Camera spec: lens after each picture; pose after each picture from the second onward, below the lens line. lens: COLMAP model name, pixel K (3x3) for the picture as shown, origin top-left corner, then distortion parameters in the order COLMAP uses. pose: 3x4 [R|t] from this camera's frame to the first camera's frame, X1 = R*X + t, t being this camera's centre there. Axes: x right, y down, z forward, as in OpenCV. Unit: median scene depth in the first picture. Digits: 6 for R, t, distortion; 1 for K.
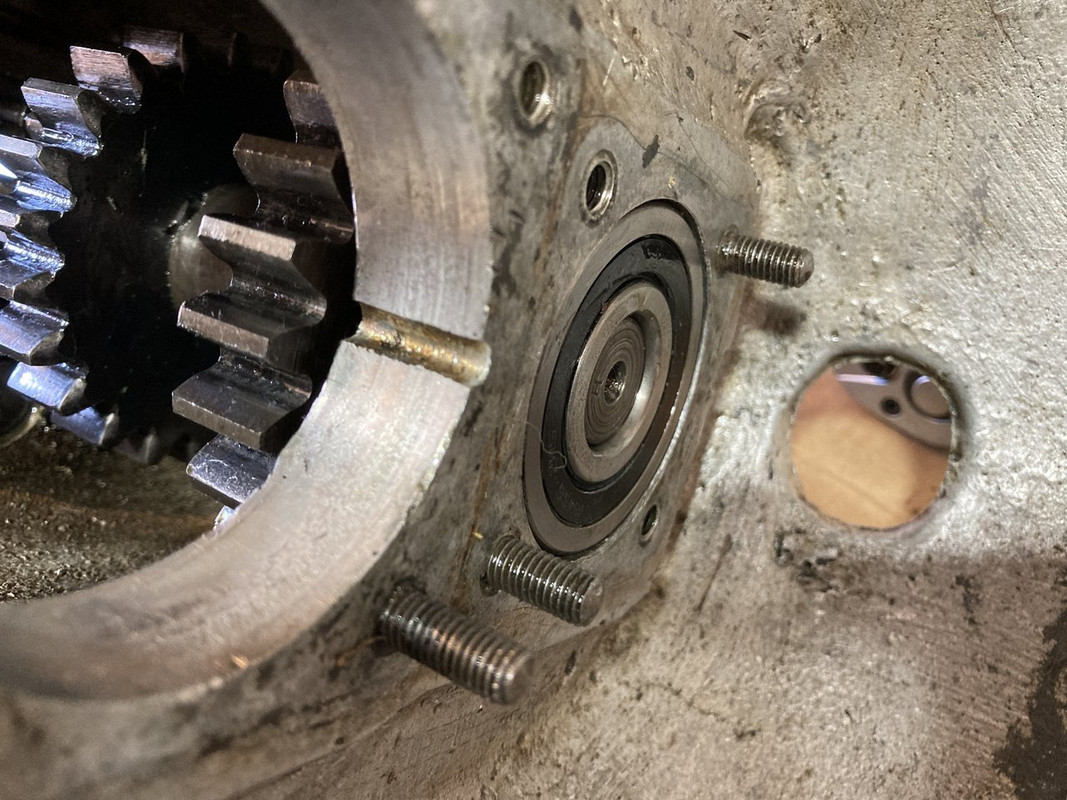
lens RADIAL K [[862.3, 0, 533.5], [0, 862.3, 400.0], [0, 0, 1]] dist [-0.003107, -0.001943]
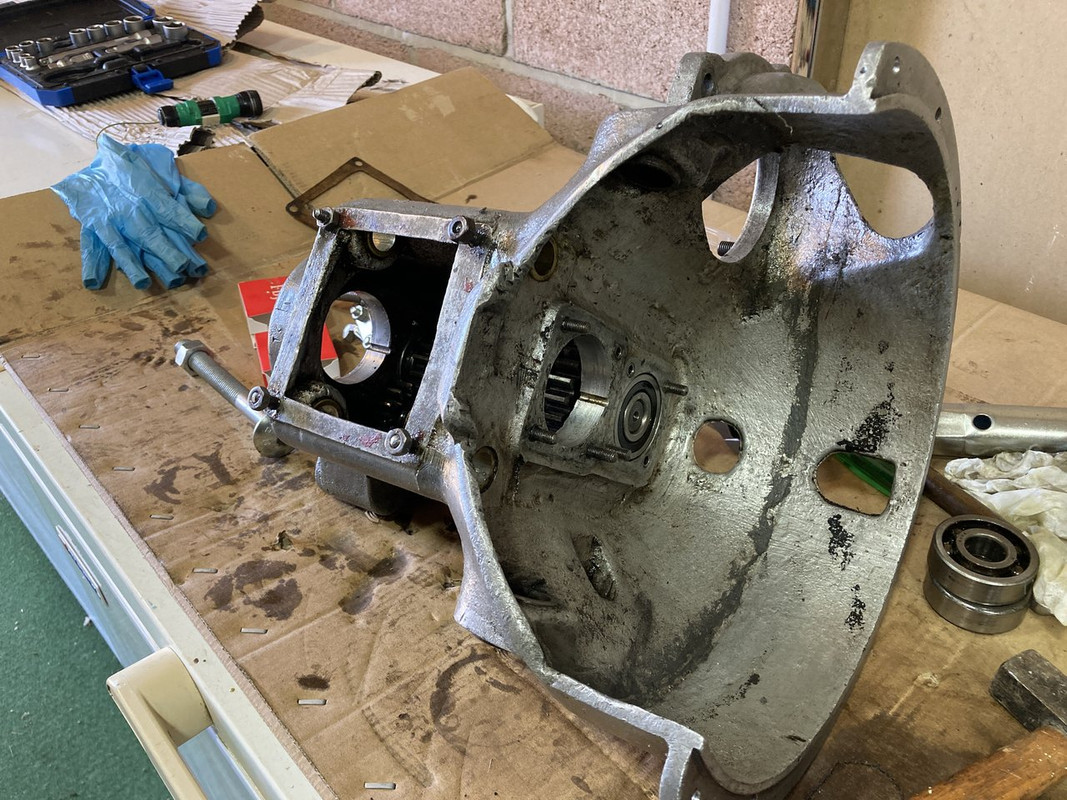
lens RADIAL K [[862.3, 0, 533.5], [0, 862.3, 400.0], [0, 0, 1]] dist [-0.003107, -0.001943]
pose [[0.997931, 0.016861, -0.062039, -0.130129], [-0.029263, 0.978365, -0.204804, 0.725766], [0.057244, 0.206196, 0.976835, -2.912825]]
